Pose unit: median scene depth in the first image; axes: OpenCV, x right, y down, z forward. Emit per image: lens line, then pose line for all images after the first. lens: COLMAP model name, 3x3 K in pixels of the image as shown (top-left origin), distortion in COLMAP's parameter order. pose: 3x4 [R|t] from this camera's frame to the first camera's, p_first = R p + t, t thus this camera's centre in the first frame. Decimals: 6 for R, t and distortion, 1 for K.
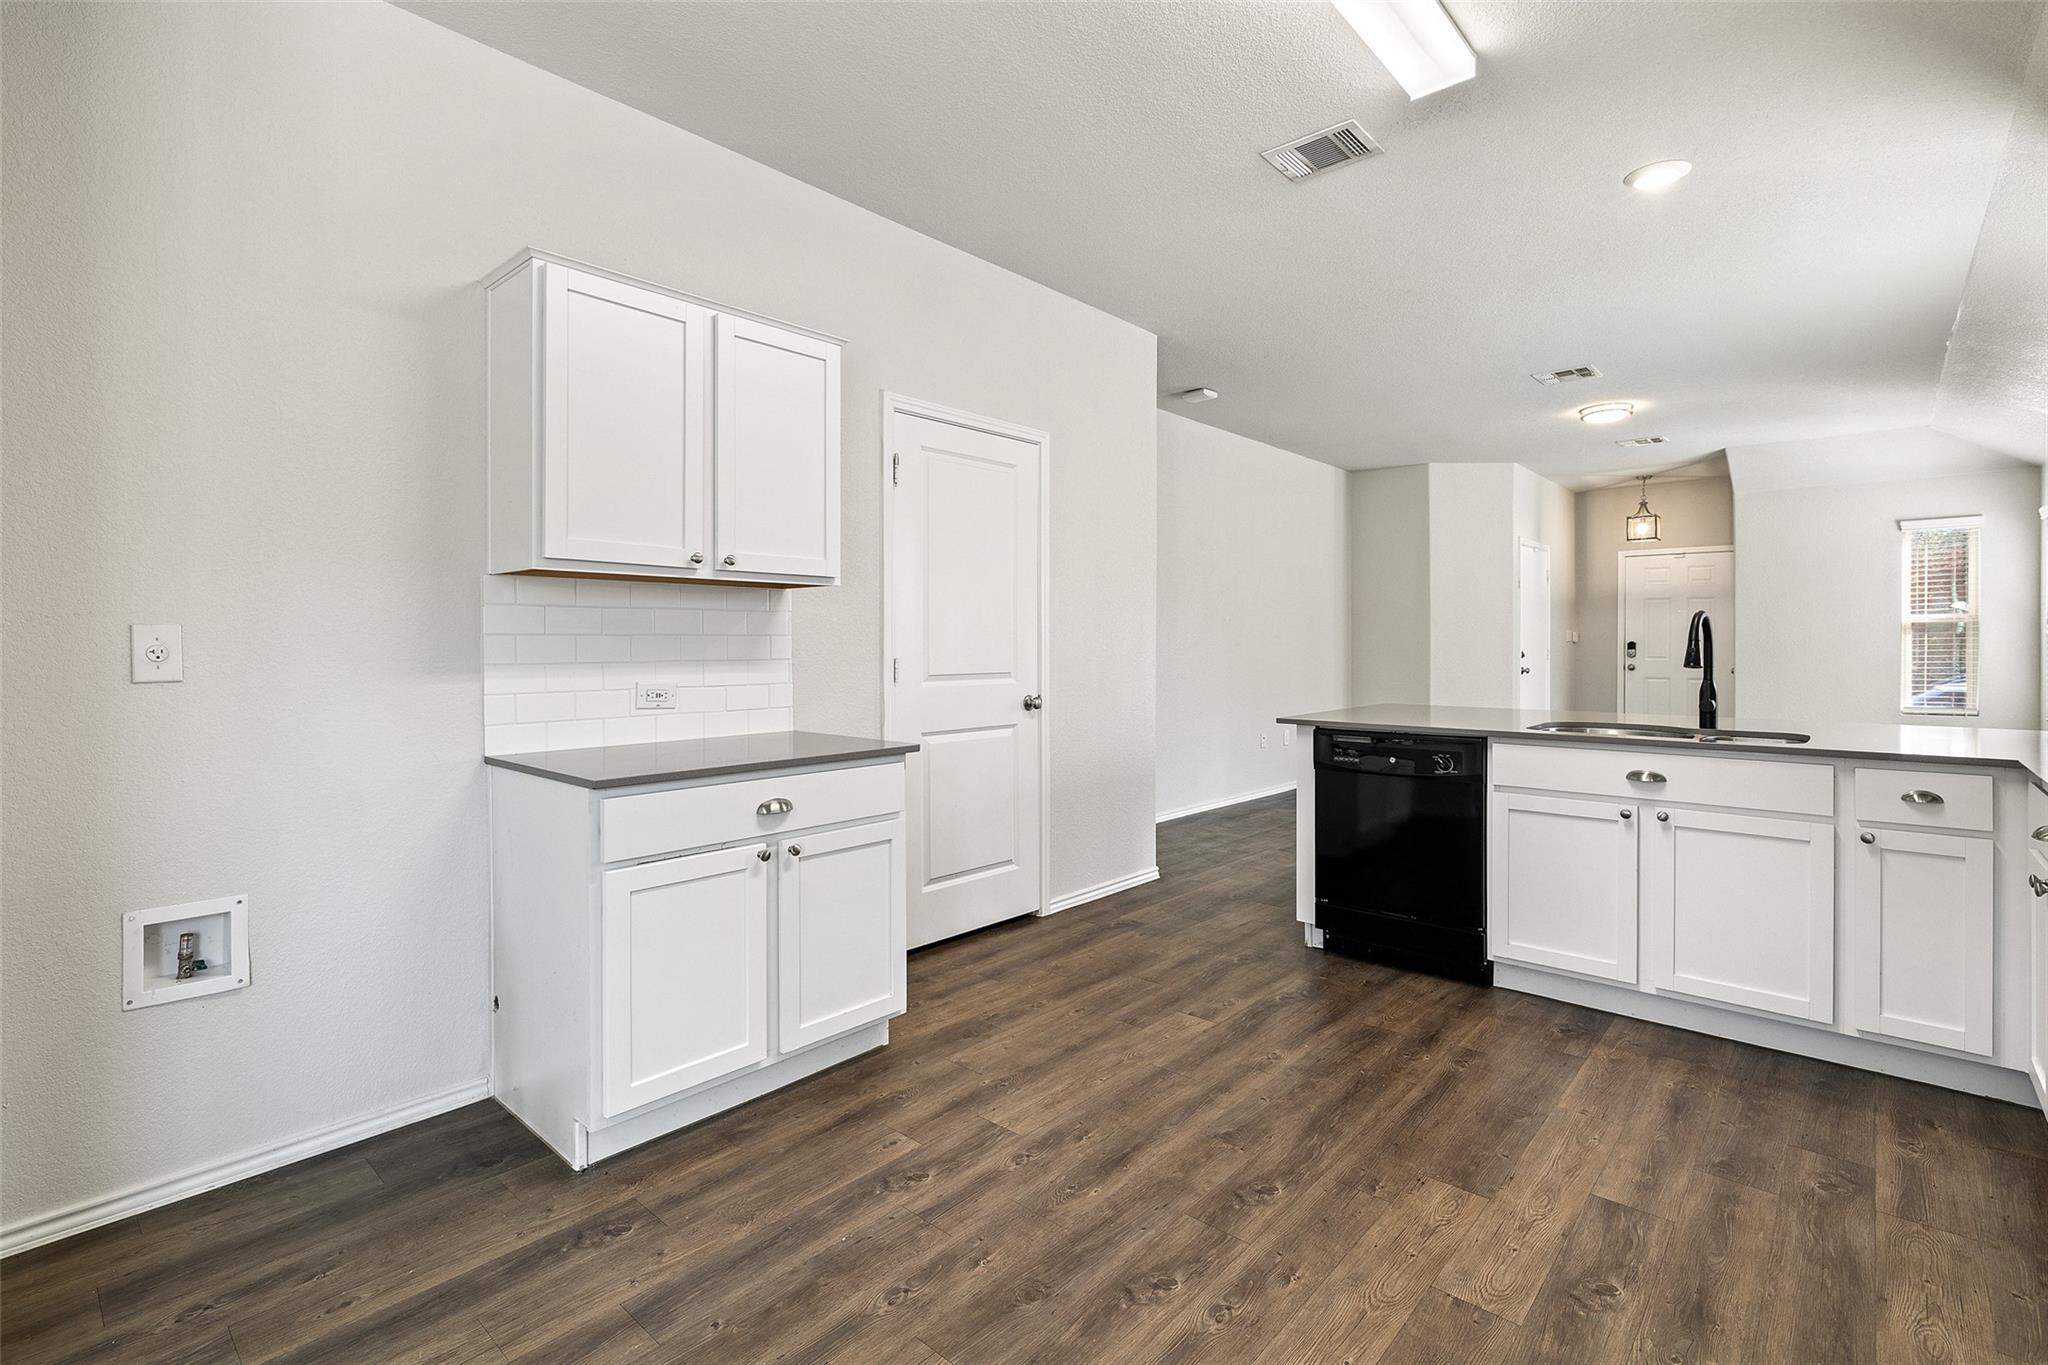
lens RADIAL K [[947.4, 0, 1024.9], [0, 947.4, 643.9], [0, 0, 1]] dist [-0.004908, 0.002547]
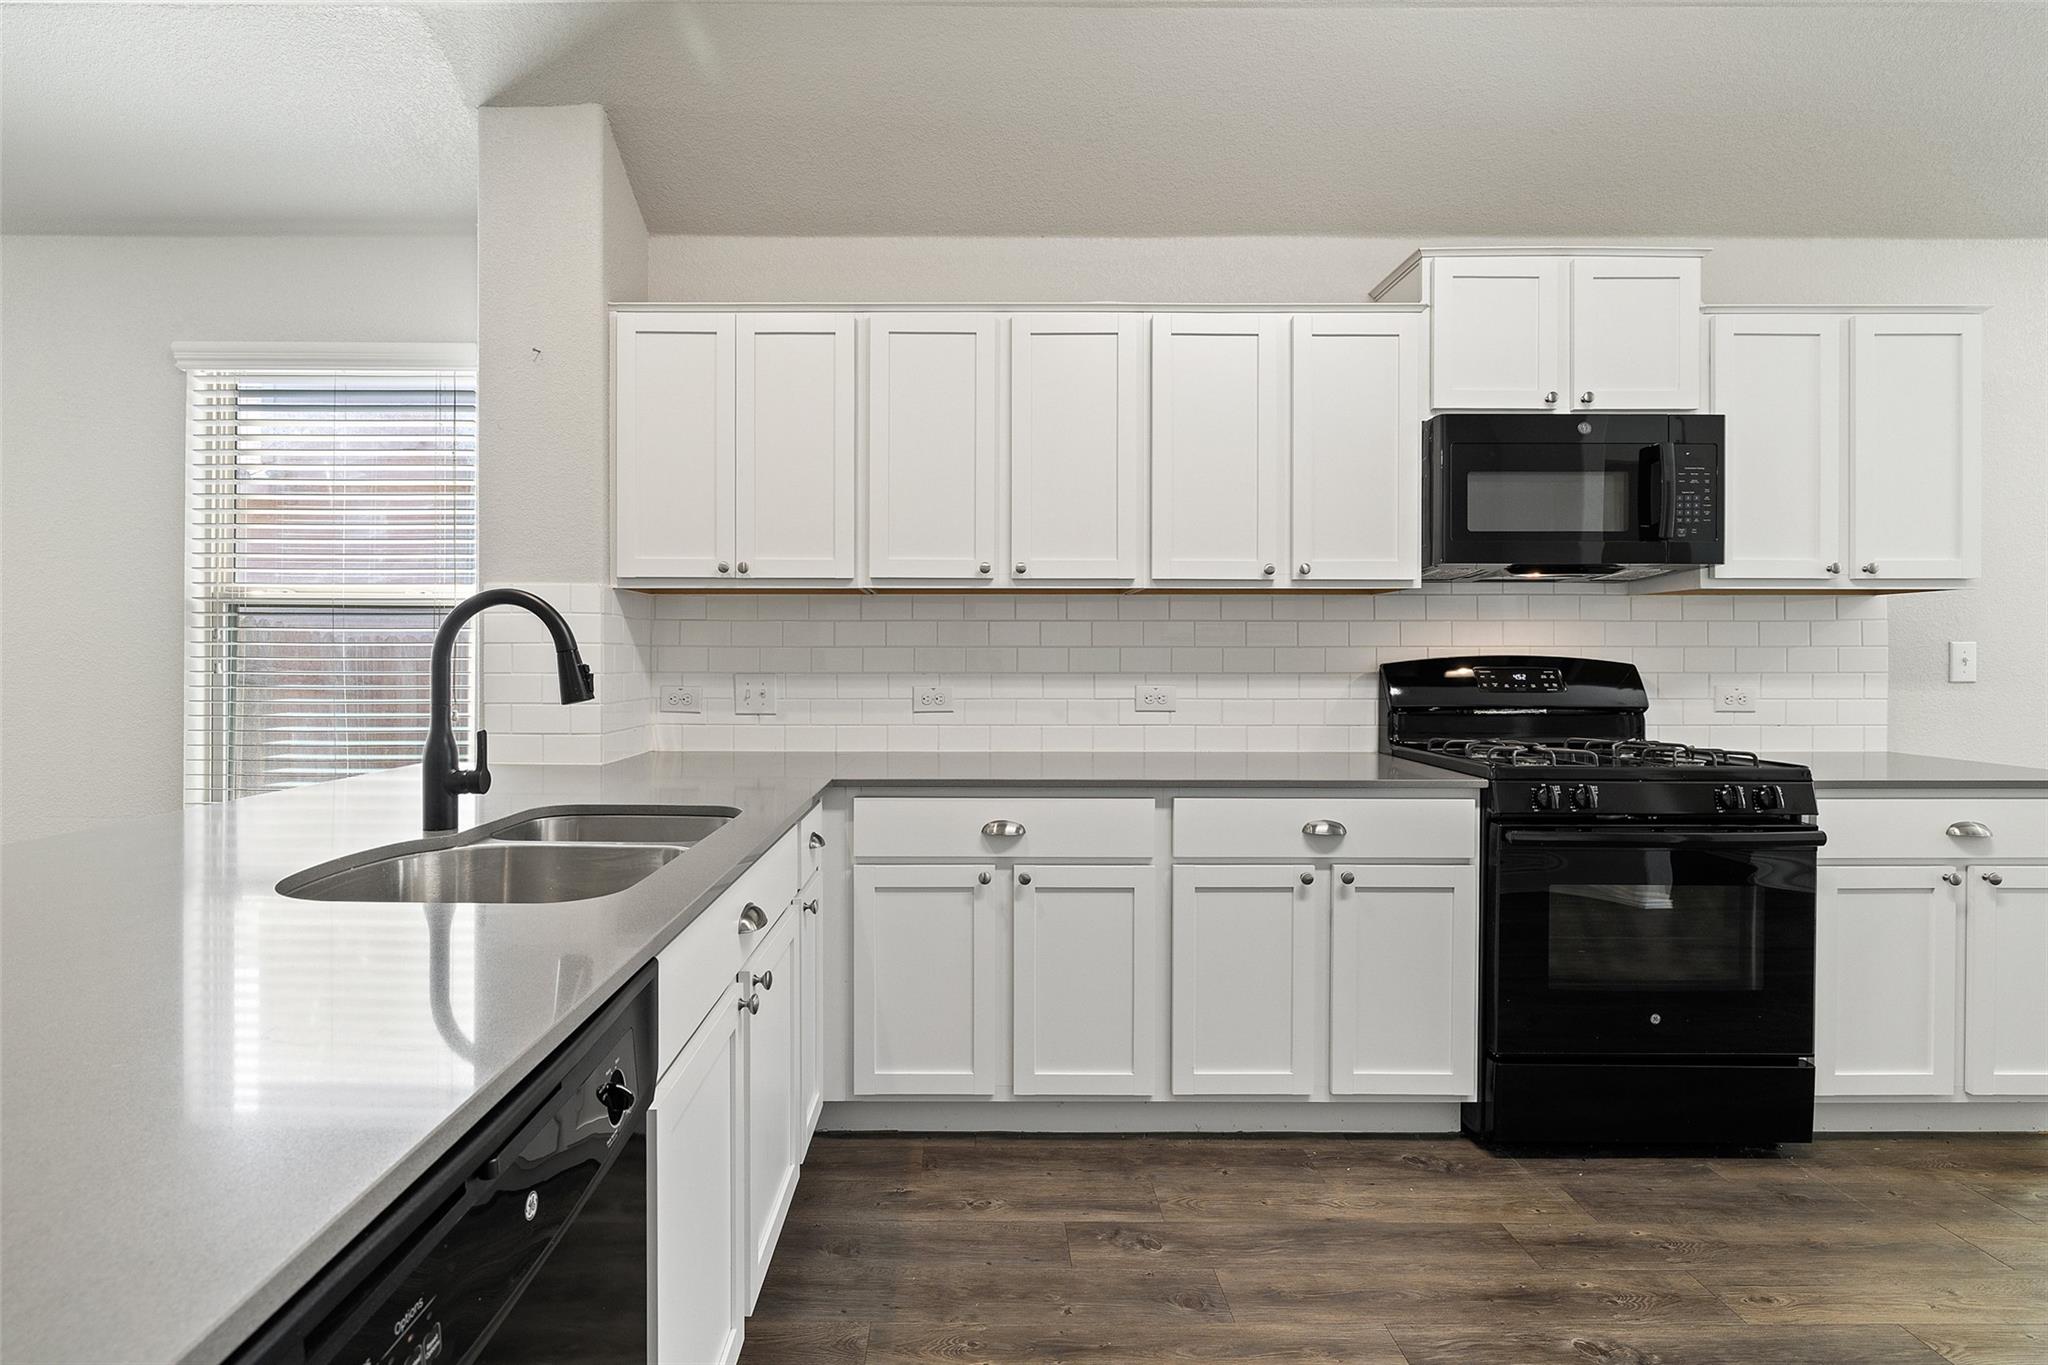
lens RADIAL K [[947.4, 0, 980.6], [0, 947.4, 659.9], [0, 0, 1]] dist [-0.004908, 0.002547]
pose [[-0.665411, -0.002549, 0.746473, 0.208078], [-0.001109, 0.999996, 0.002425, 0.000172], [-0.746476, 0.000786, -0.665412, 1.343579]]
